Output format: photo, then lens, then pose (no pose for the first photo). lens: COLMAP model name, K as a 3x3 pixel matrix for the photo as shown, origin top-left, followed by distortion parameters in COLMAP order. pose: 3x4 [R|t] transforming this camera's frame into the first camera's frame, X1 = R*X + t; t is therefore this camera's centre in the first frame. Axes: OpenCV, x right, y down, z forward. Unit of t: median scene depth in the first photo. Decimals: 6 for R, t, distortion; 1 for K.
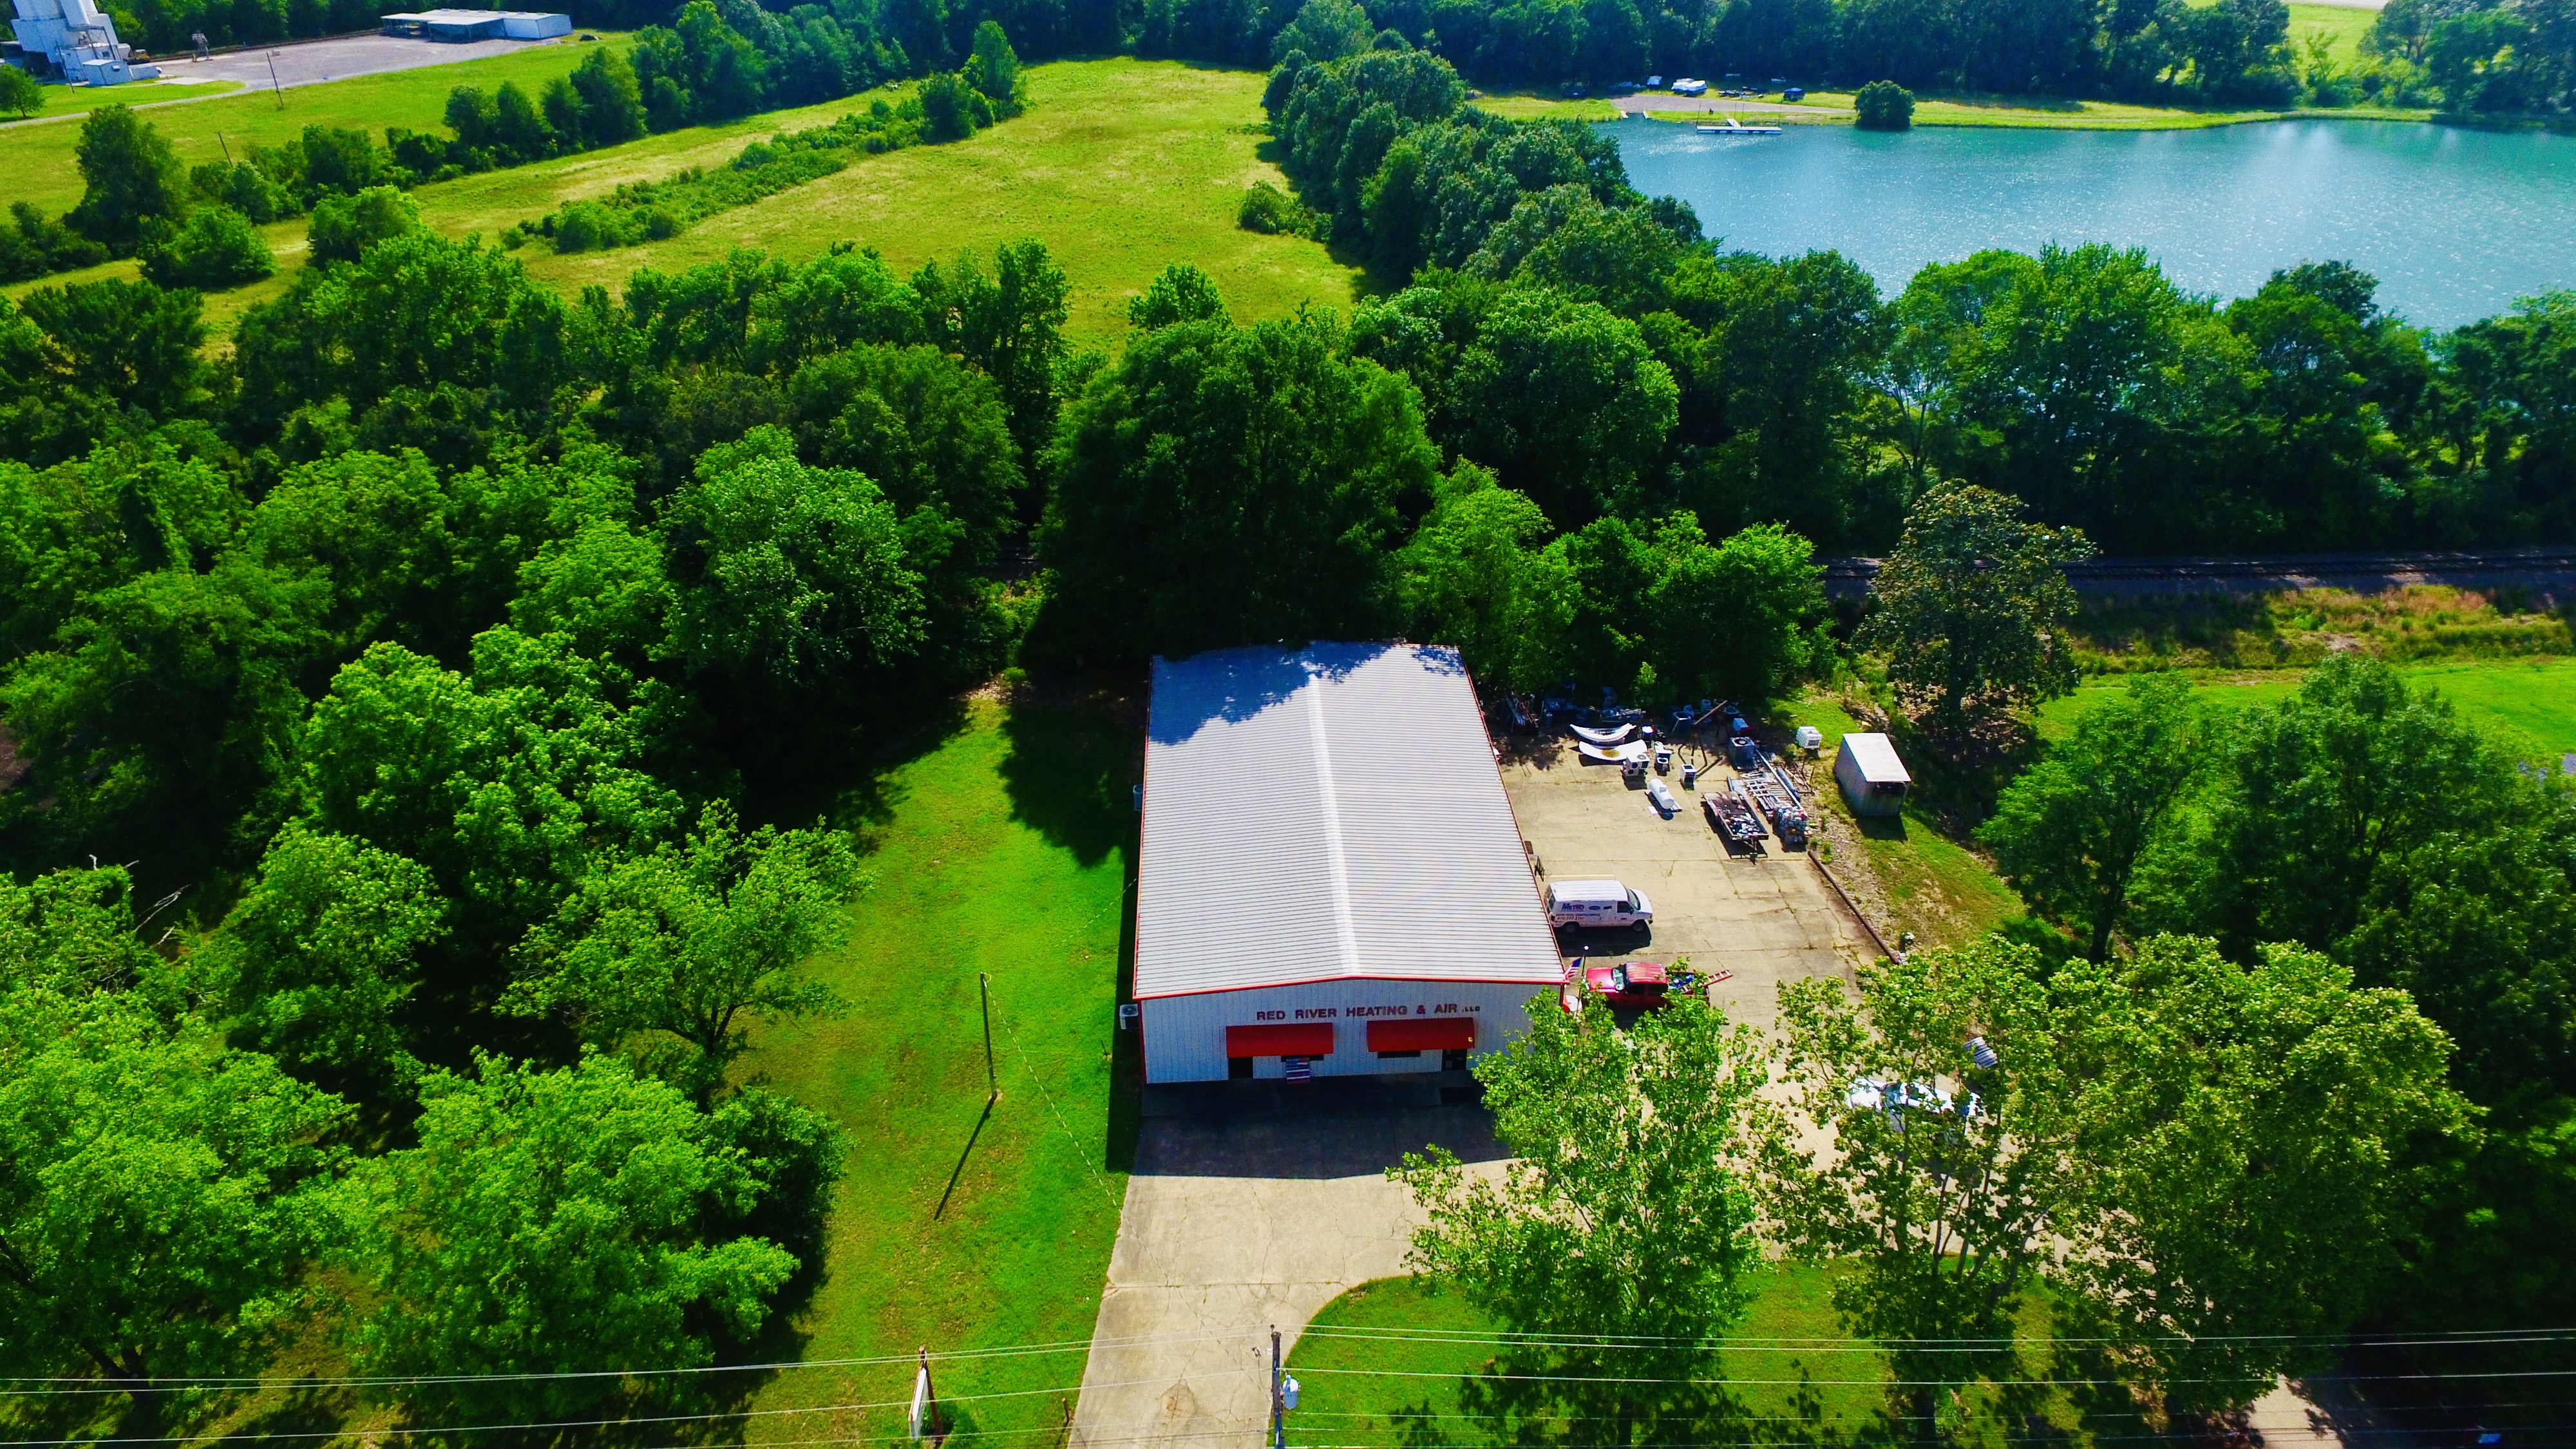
lens RADIAL K [[1424.4, 0, 1330.6], [0, 1424.4, 660.8], [0, 0, 1]] dist [-0.004346, 0.003067]
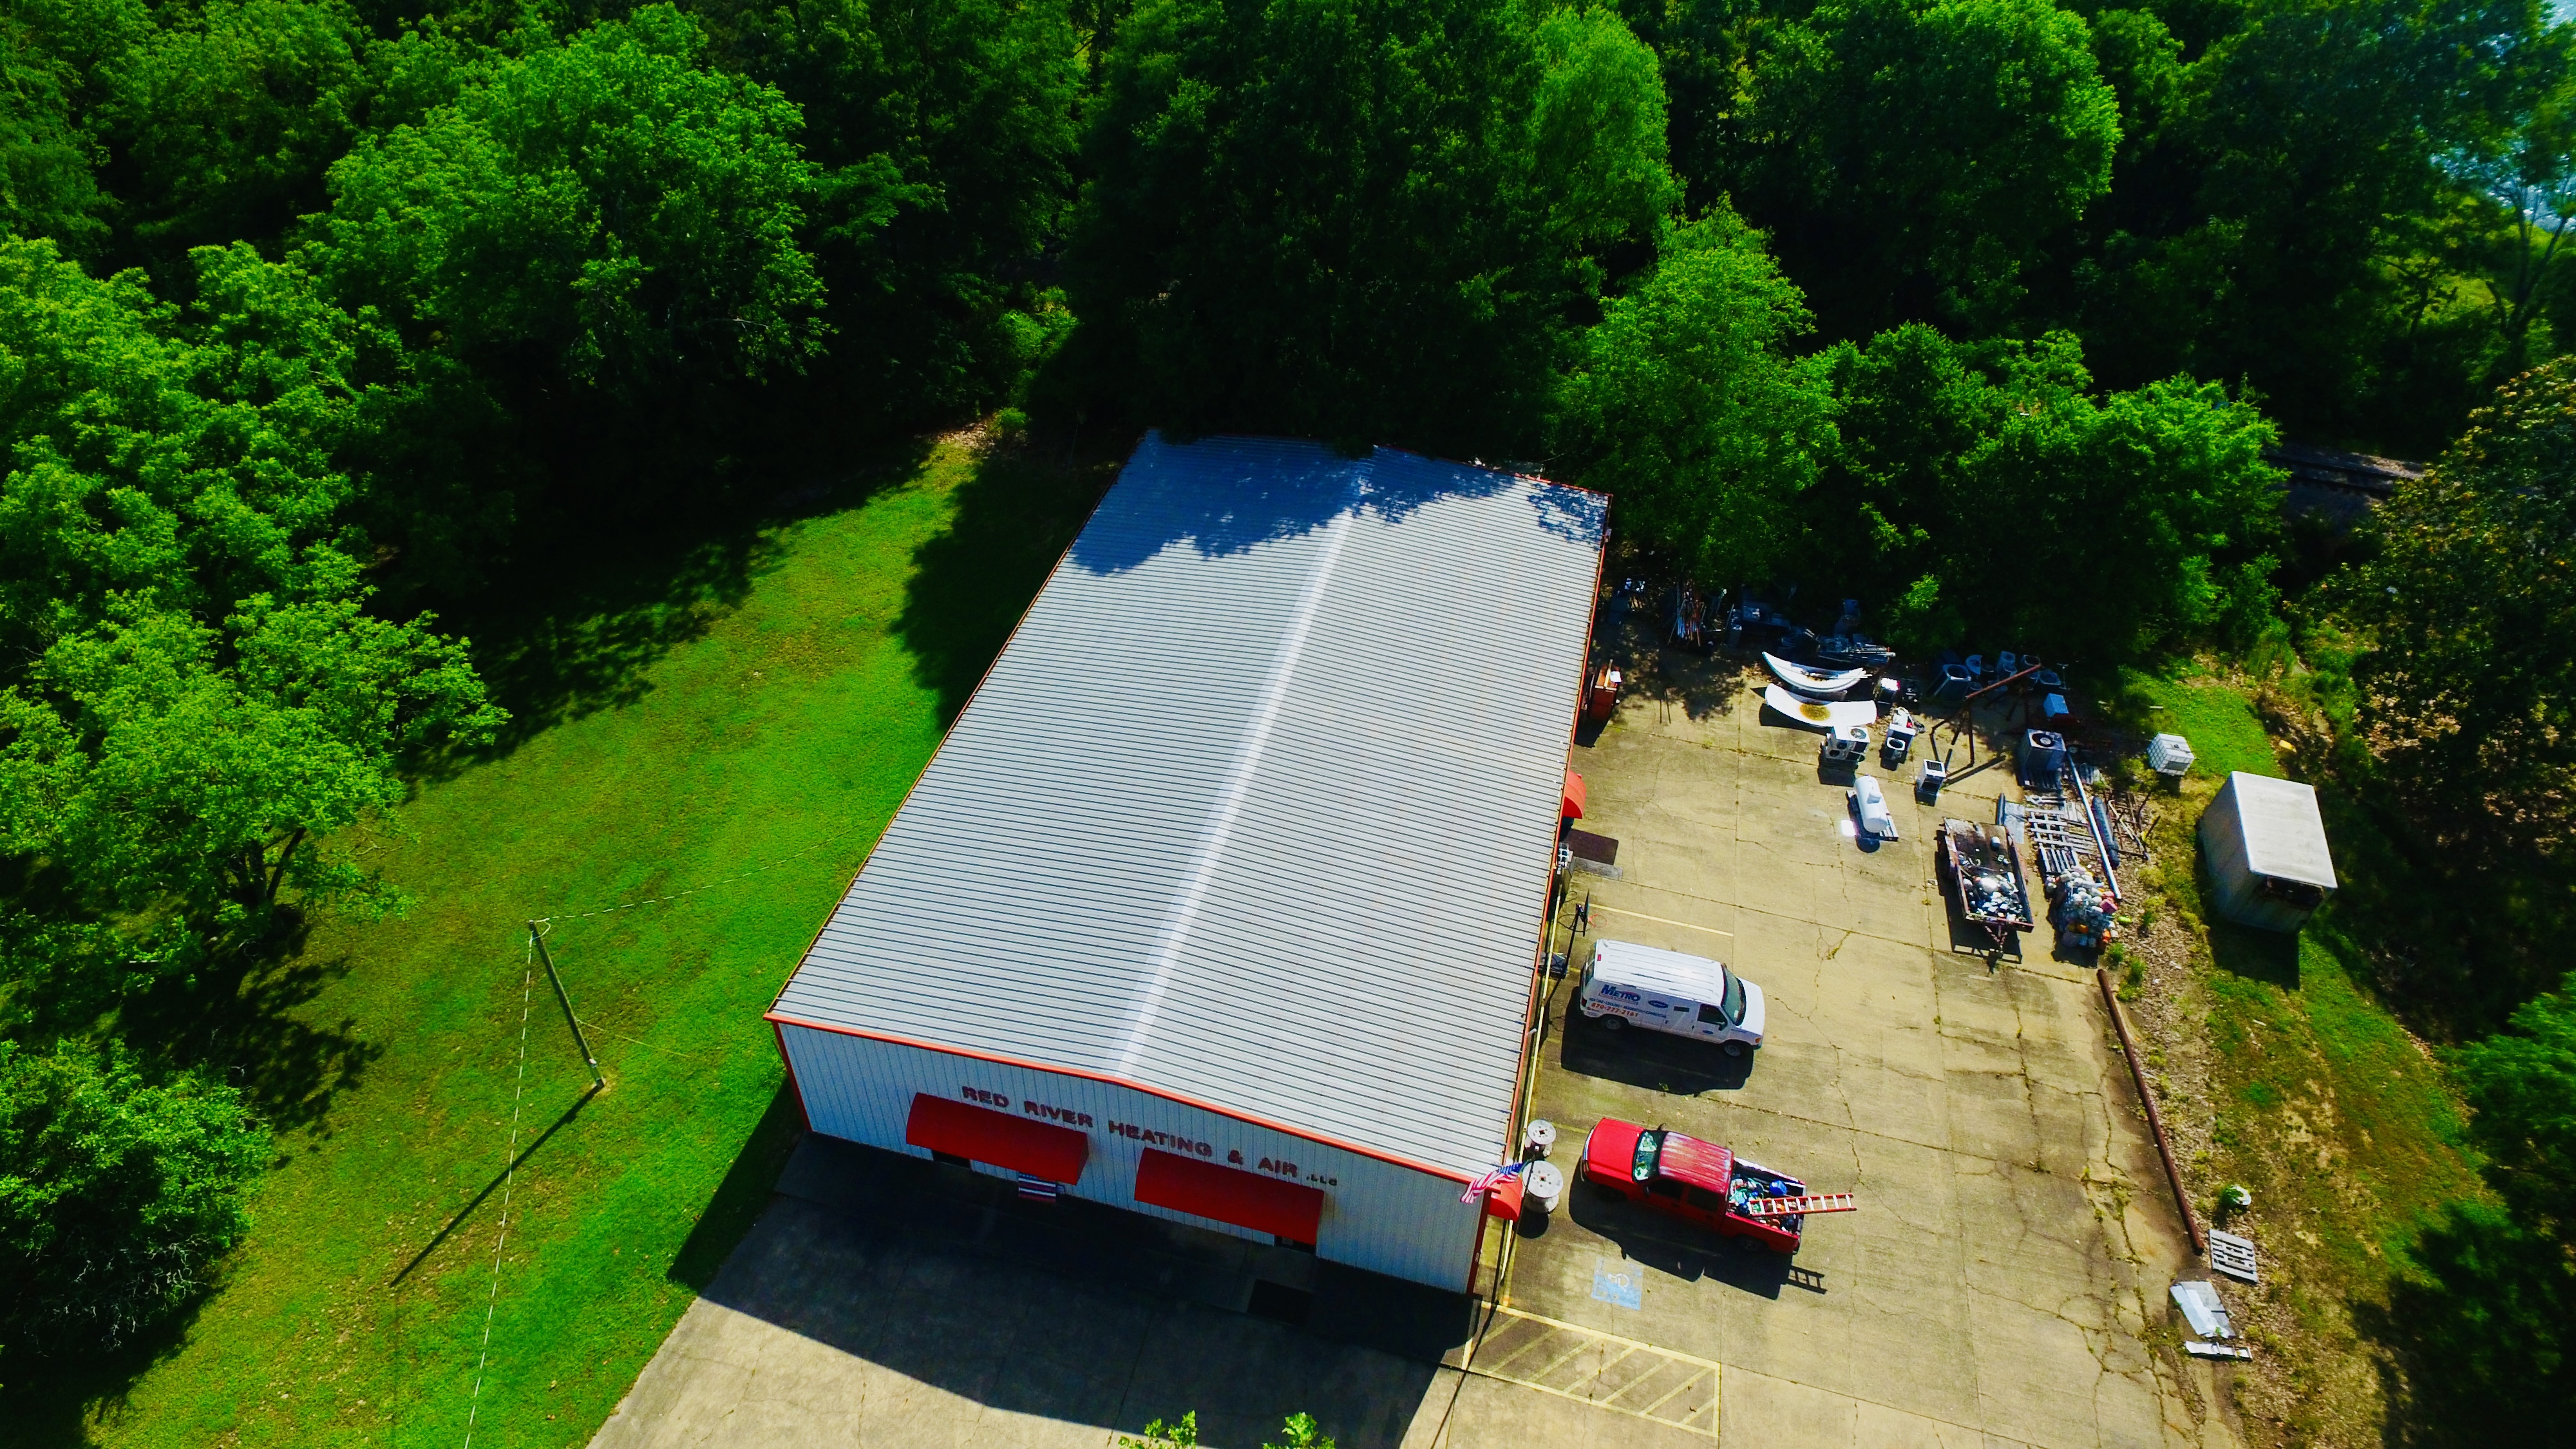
lens RADIAL K [[1424.4, 0, 1330.6], [0, 1424.4, 660.8], [0, 0, 1]] dist [-0.004346, 0.003067]
pose [[0.950659, 0.208156, -0.230043, 0.135167], [-0.163392, 0.966261, 0.199105, -0.045648], [0.263726, -0.151693, 0.952595, 0.359799]]
